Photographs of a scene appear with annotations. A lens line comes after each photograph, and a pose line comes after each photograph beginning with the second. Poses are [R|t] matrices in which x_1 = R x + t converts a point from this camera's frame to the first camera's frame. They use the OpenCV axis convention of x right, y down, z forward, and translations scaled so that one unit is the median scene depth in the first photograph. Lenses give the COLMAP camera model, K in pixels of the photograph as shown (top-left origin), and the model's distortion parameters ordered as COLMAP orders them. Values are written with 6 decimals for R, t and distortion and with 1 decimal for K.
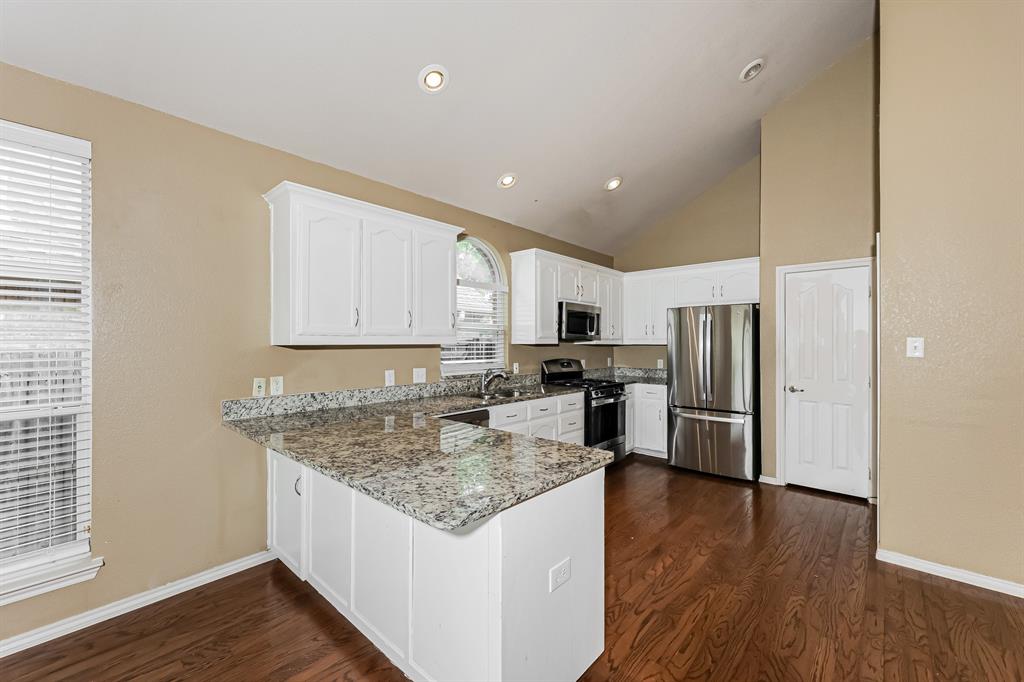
lens RADIAL K [[414.8, 0, 513.9], [0, 414.8, 340.8], [0, 0, 1]] dist [0.011240, 0.000137]
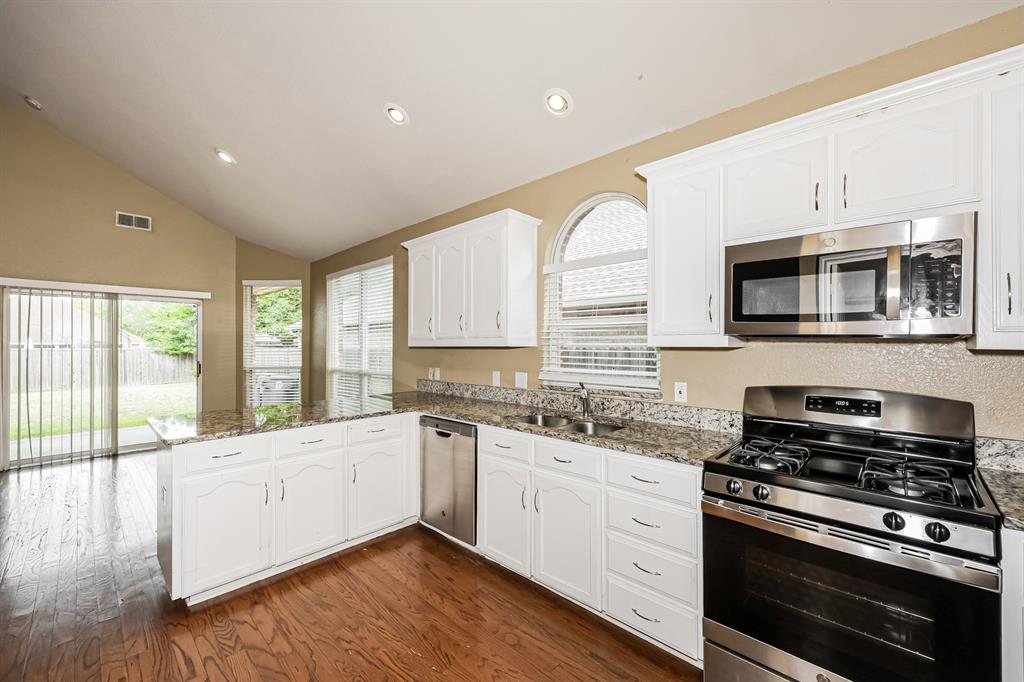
lens RADIAL K [[414.8, 0, 508.6], [0, 414.8, 339.4], [0, 0, 1]] dist [0.011240, 0.000137]
pose [[-0.036458, -0.012071, -0.999262, 0.747593], [0.007511, 0.999895, -0.012352, 0.004286], [0.999307, -0.007956, -0.036363, 1.078928]]
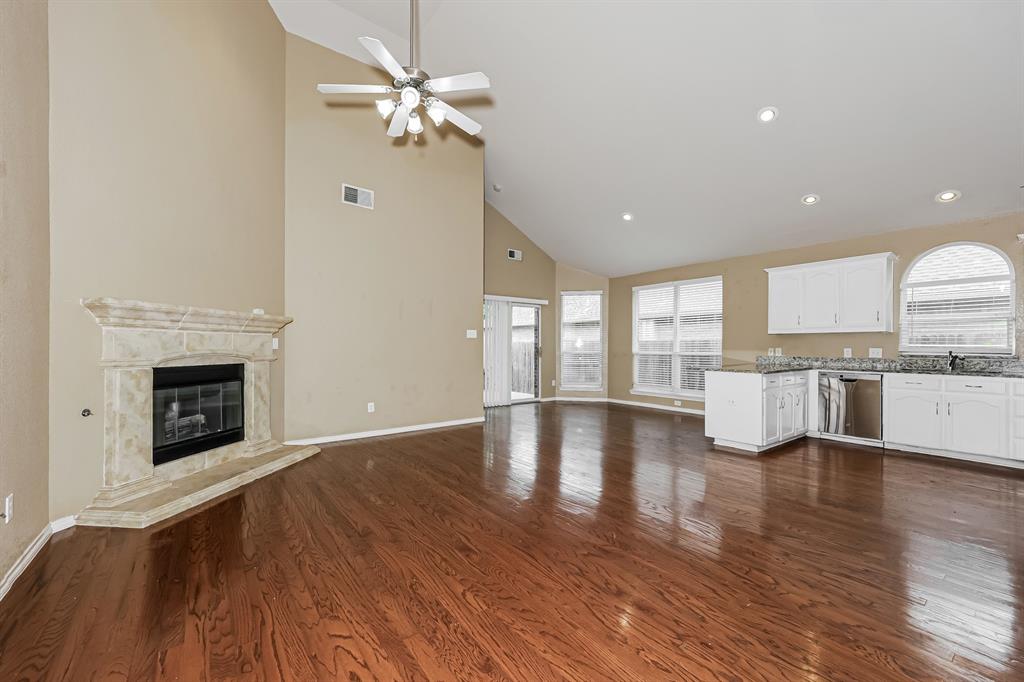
lens RADIAL K [[414.8, 0, 499.8], [0, 414.8, 344.3], [0, 0, 1]] dist [0.011240, 0.000137]
pose [[-0.202698, -0.004293, -0.979232, 1.679053], [-0.001273, 0.999991, -0.004121, 0.063559], [0.979240, 0.000412, -0.202701, -0.047725]]
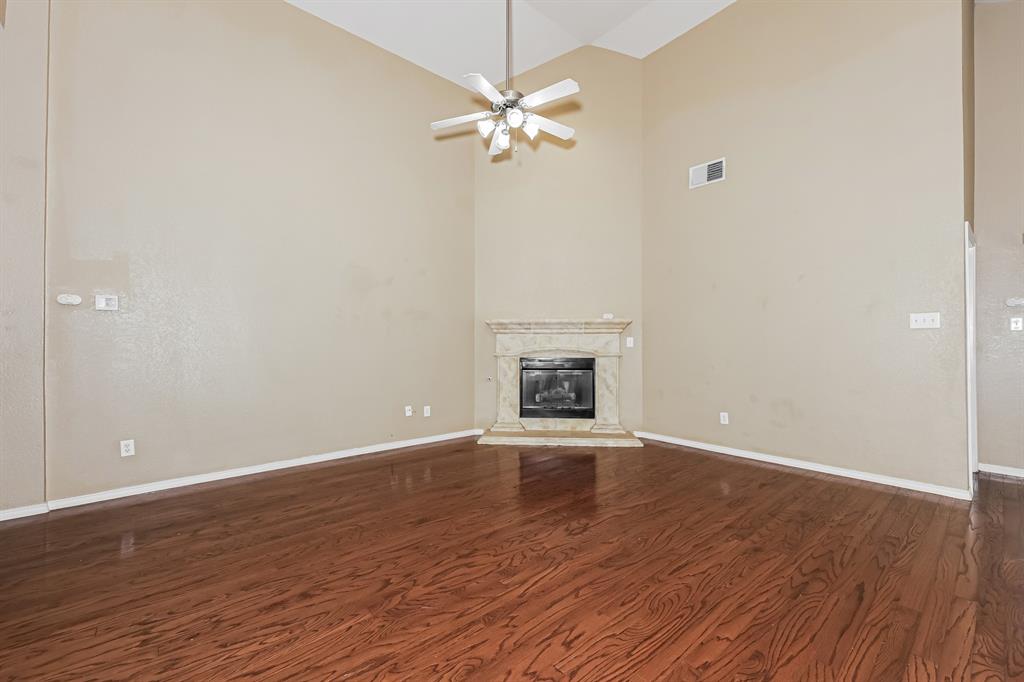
lens RADIAL K [[414.8, 0, 523.1], [0, 414.8, 347.3], [0, 0, 1]] dist [0.011240, 0.000137]
pose [[-0.990123, 0.000917, 0.140199, 0.635956], [0.002387, 0.999944, 0.010317, 0.058409], [-0.140182, 0.010550, -0.990070, 0.560276]]
